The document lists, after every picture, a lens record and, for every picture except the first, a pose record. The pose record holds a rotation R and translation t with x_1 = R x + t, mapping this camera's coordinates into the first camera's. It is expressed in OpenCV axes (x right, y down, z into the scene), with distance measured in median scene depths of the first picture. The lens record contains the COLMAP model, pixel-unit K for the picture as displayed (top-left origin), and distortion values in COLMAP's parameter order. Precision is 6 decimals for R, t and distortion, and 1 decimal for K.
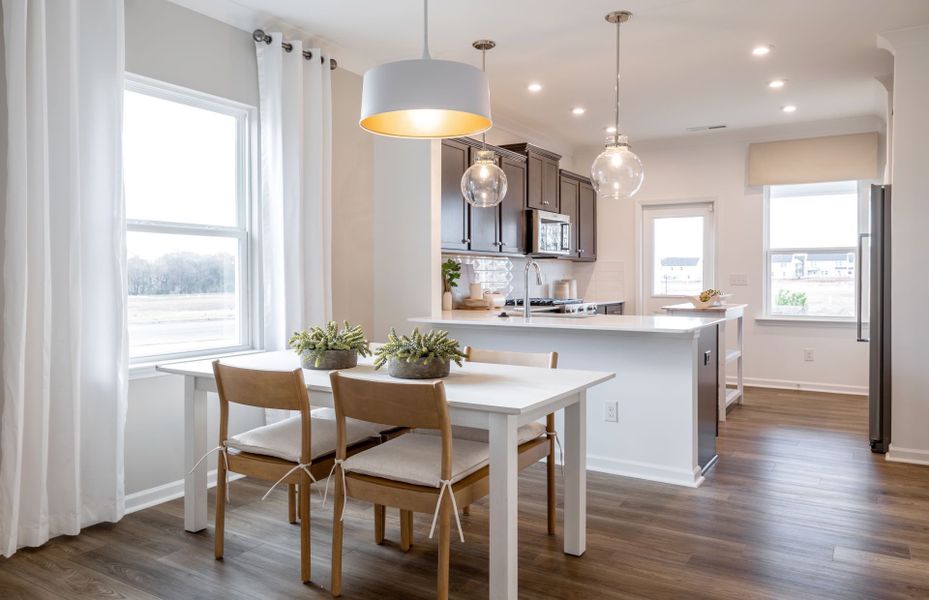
lens RADIAL K [[670.7, 0, 470.0], [0, 670.7, 278.0], [0, 0, 1]] dist [-0.002316, 0.008814]
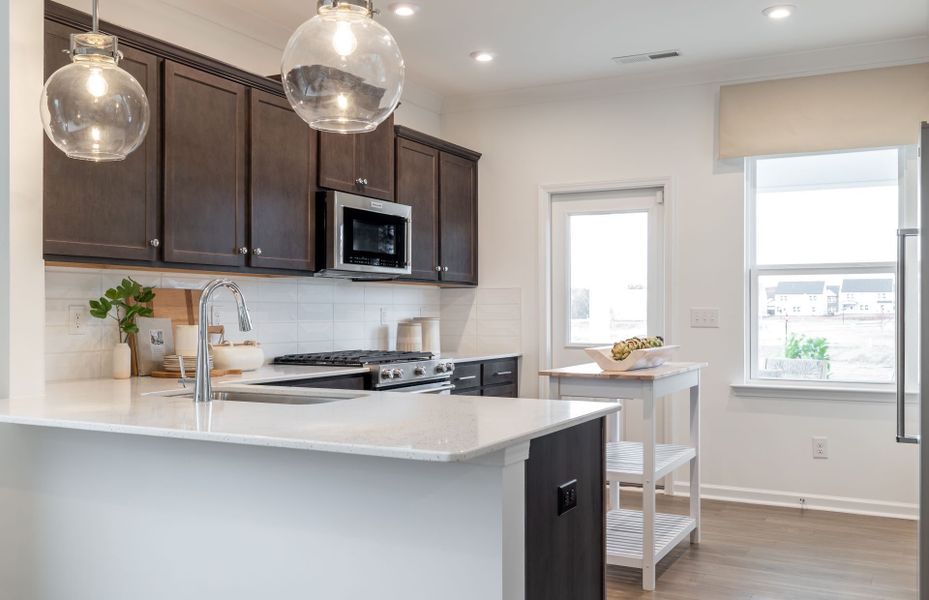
lens RADIAL K [[877.5, 0, 464.5], [0, 877.5, 301.5], [0, 0, 1]] dist [-0.004617, 0.000000]
pose [[0.998313, 0.002766, 0.057990, 0.144071], [-0.001962, 0.999901, -0.013902, -0.001290], [-0.058023, 0.013765, 0.998220, 0.241270]]
